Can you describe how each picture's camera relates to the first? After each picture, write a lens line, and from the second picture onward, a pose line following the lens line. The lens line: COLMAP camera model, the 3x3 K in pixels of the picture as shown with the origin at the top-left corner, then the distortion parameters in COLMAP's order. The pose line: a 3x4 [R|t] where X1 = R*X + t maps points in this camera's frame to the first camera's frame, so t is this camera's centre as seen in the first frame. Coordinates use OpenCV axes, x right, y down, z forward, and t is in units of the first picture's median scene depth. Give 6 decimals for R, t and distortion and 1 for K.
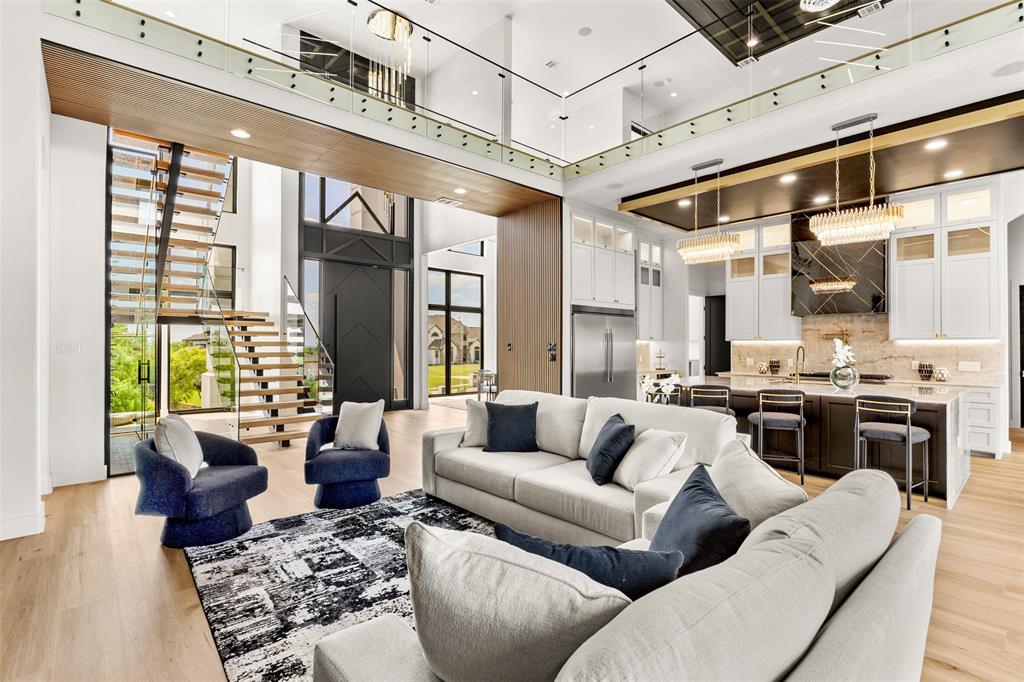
lens RADIAL K [[476.1, 0, 518.0], [0, 476.1, 344.3], [0, 0, 1]] dist [-0.010413, -0.000487]
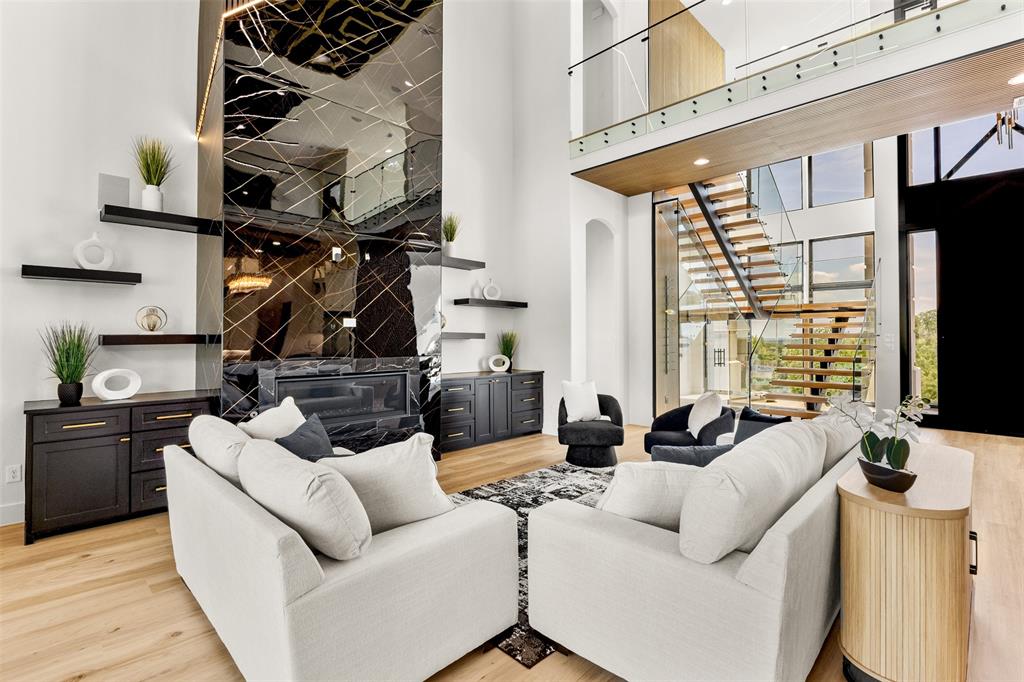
lens RADIAL K [[476.1, 0, 512.7], [0, 476.1, 331.4], [0, 0, 1]] dist [-0.010413, -0.000487]
pose [[0.057831, -0.012738, -0.998245, 0.777555], [0.003862, 0.999914, -0.012535, -0.000721], [0.998319, -0.003130, 0.057875, 0.598282]]
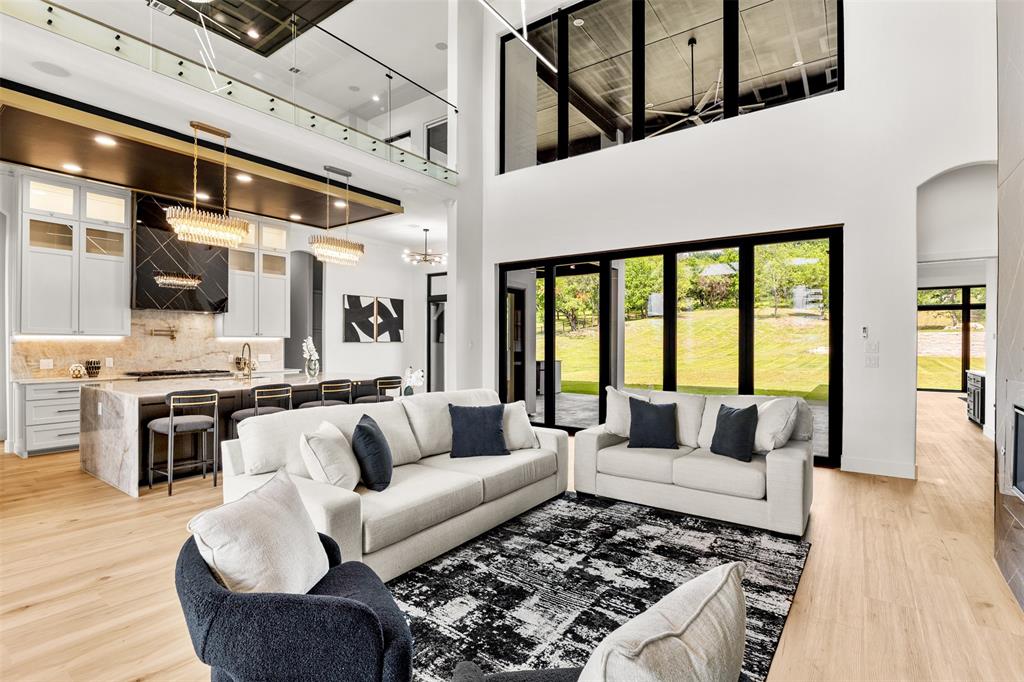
lens RADIAL K [[476.1, 0, 518.9], [0, 476.1, 345.0], [0, 0, 1]] dist [-0.010413, -0.000487]
pose [[-0.209317, -0.006926, 0.977823, -0.863600], [-0.004734, 0.999970, 0.006070, -0.001003], [-0.977836, -0.003359, -0.209343, 1.005656]]
